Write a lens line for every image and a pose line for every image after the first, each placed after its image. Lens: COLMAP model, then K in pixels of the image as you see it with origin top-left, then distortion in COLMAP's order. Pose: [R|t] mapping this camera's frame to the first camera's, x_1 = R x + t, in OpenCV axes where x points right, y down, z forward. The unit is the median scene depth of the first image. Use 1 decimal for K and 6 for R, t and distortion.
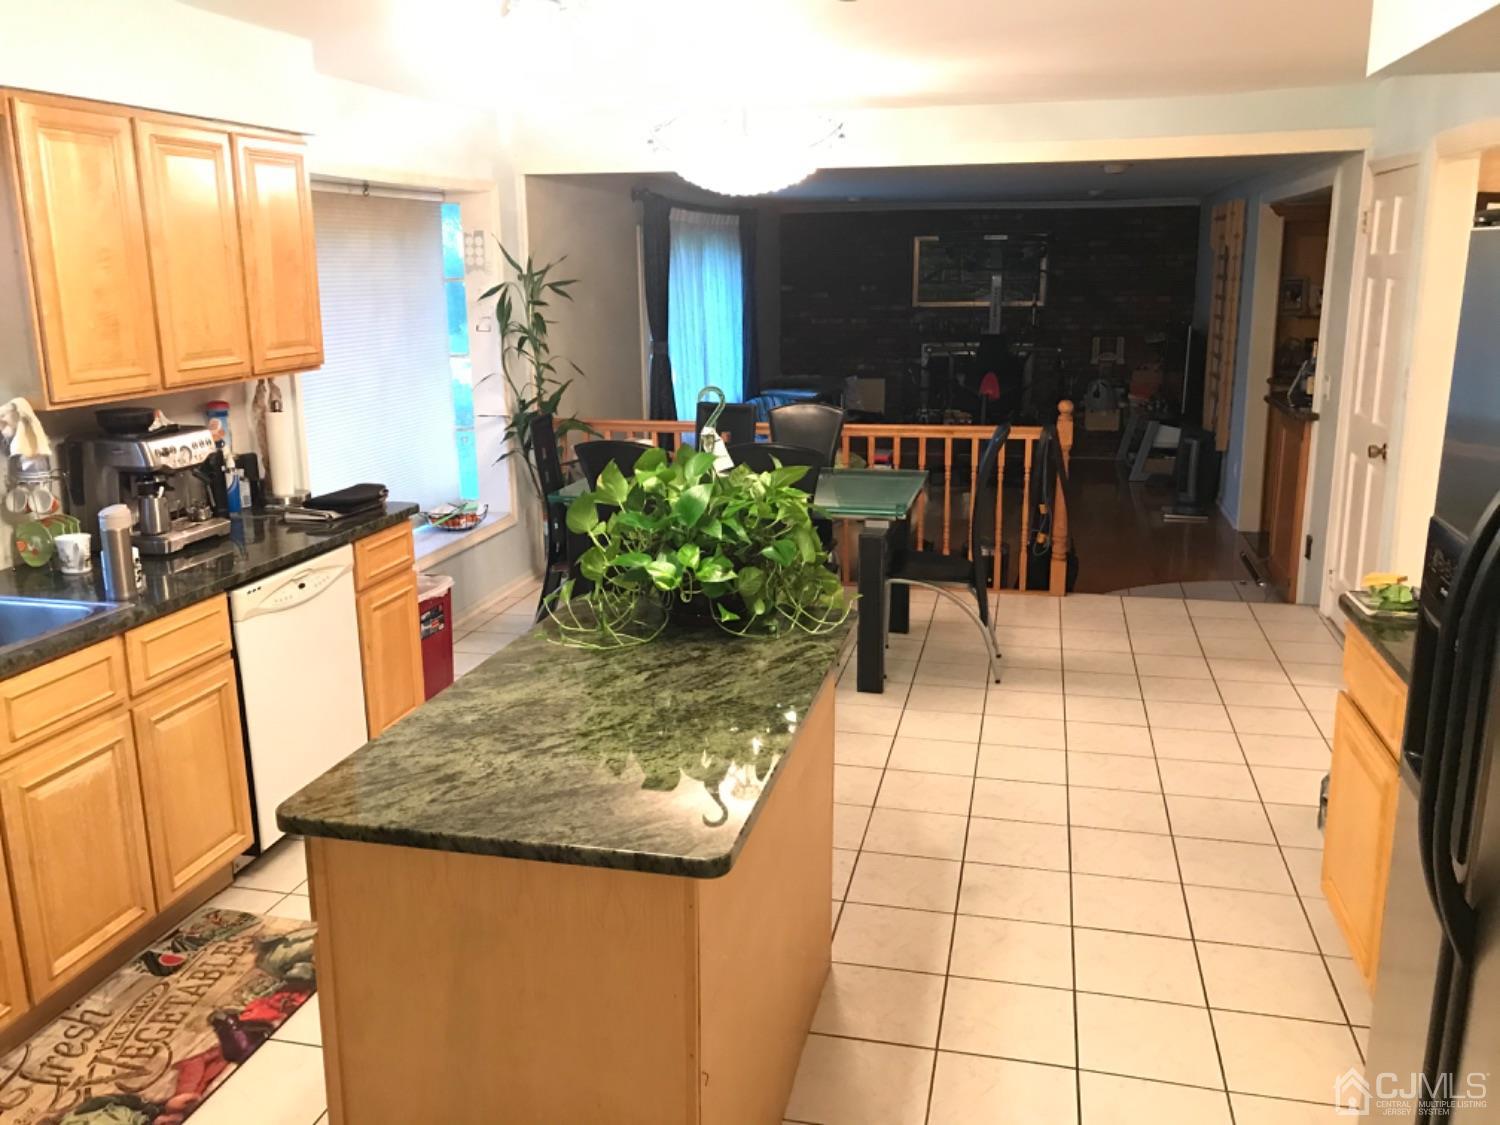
lens RADIAL K [[1197.5, 0, 745.5], [0, 1197.5, 555.3], [0, 0, 1]] dist [-0.006171, 0.012594]
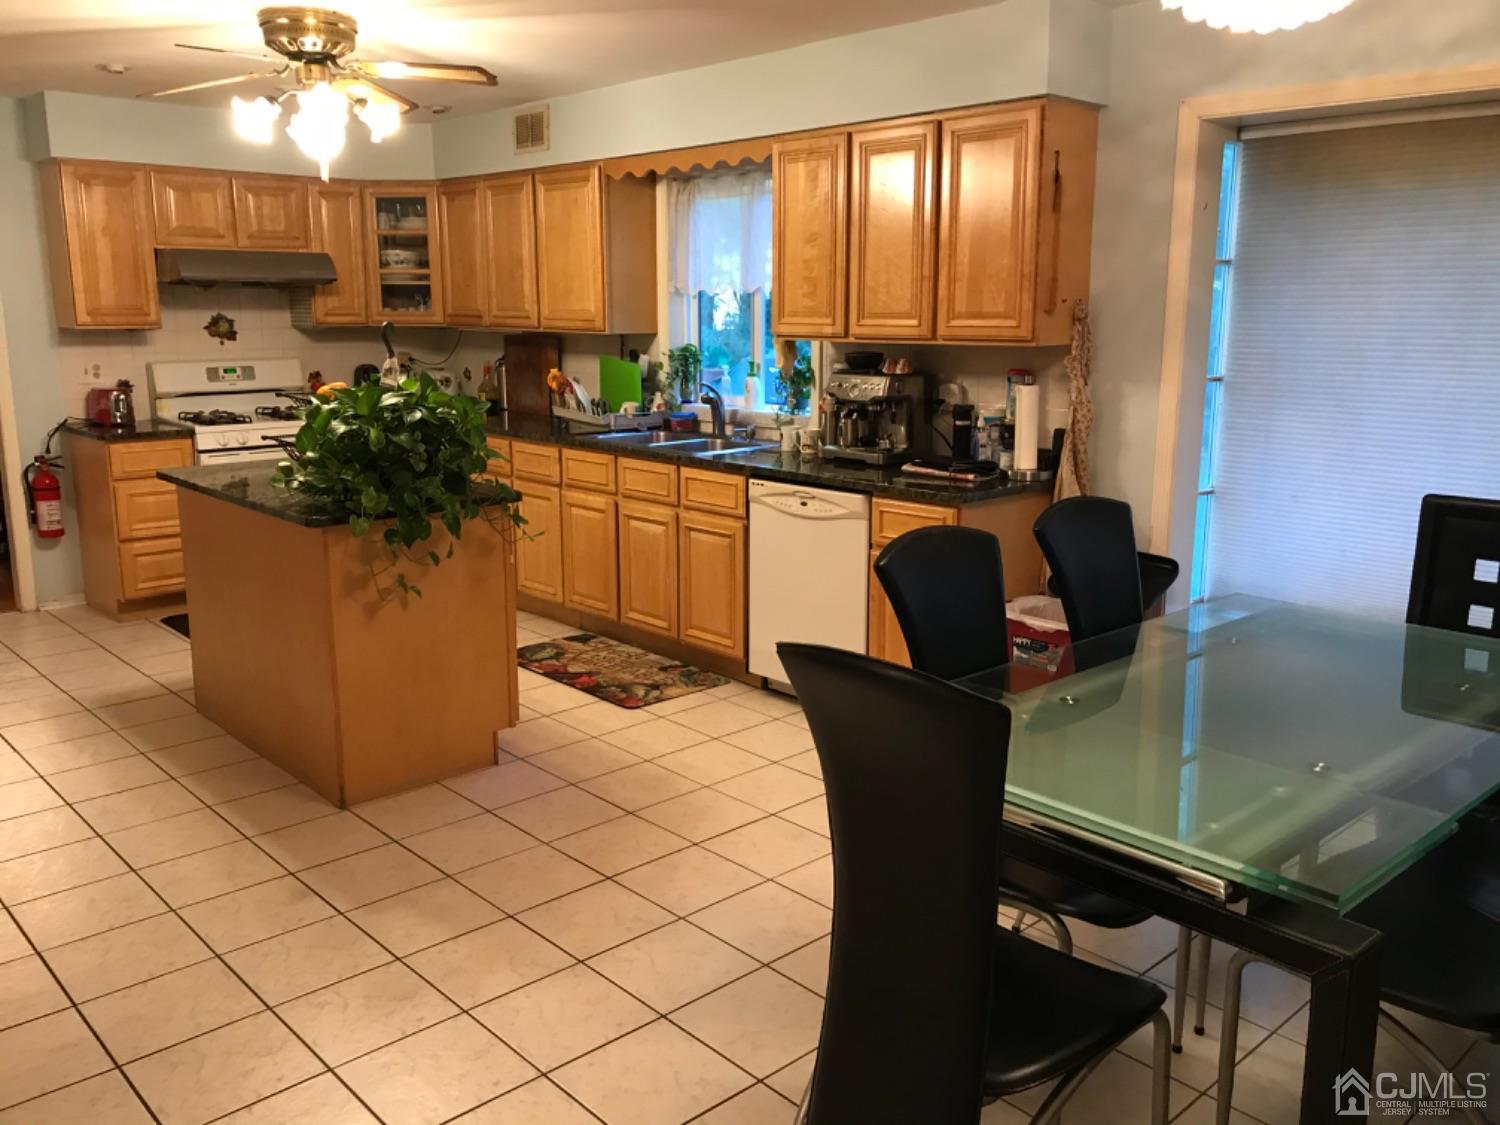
lens RADIAL K [[1228.9, 0, 750.0], [0, 1228.9, 562.5], [0, 0, 1]] dist [0.011749, 0.004933]
pose [[-0.553288, 0.188802, -0.811311, 0.798084], [-0.182721, 0.922745, 0.339344, -0.386882], [0.812703, 0.335999, -0.476046, 1.812477]]
